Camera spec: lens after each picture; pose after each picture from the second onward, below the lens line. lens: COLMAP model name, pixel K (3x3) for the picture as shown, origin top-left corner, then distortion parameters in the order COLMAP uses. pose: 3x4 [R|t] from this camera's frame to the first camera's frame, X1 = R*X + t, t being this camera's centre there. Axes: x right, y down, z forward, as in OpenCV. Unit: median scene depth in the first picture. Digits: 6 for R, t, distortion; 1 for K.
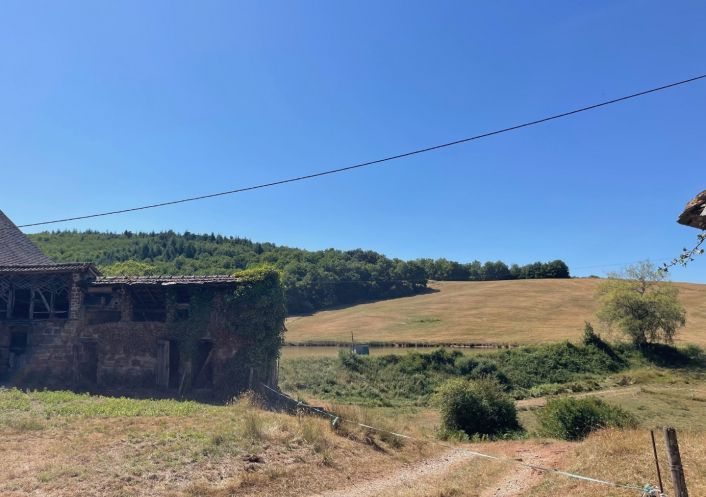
lens RADIAL K [[535.2, 0, 353.0], [0, 535.2, 248.5], [0, 0, 1]] dist [0.024068, -0.004804]
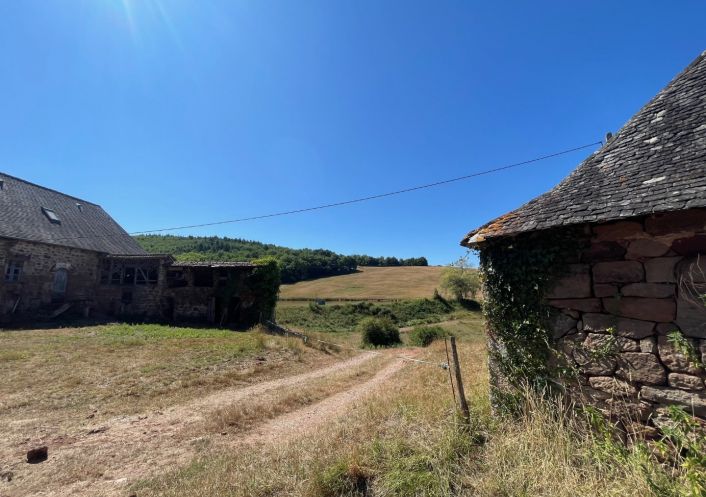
lens RADIAL K [[284.7, 0, 352.1], [0, 284.7, 252.5], [0, 0, 1]] dist [-0.001949, -0.000460]
pose [[0.992586, 0.021986, 0.119543, 0.001319], [-0.023568, 0.999652, 0.011834, -0.001492], [-0.119241, -0.014564, 0.992759, -0.007950]]
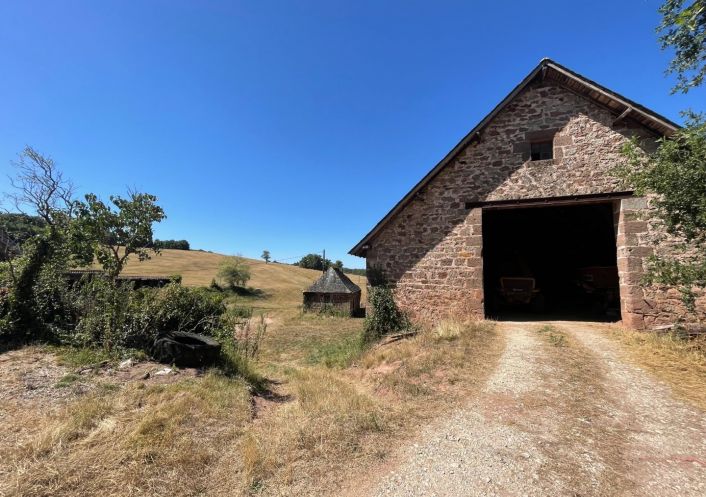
lens RADIAL K [[284.7, 0, 352.1], [0, 284.7, 252.5], [0, 0, 1]] dist [-0.001949, -0.000460]
pose [[0.595319, 0.084704, 0.799012, -0.247300], [-0.138792, 0.990320, -0.001574, -0.065706], [-0.791411, -0.109960, 0.601313, -0.242003]]
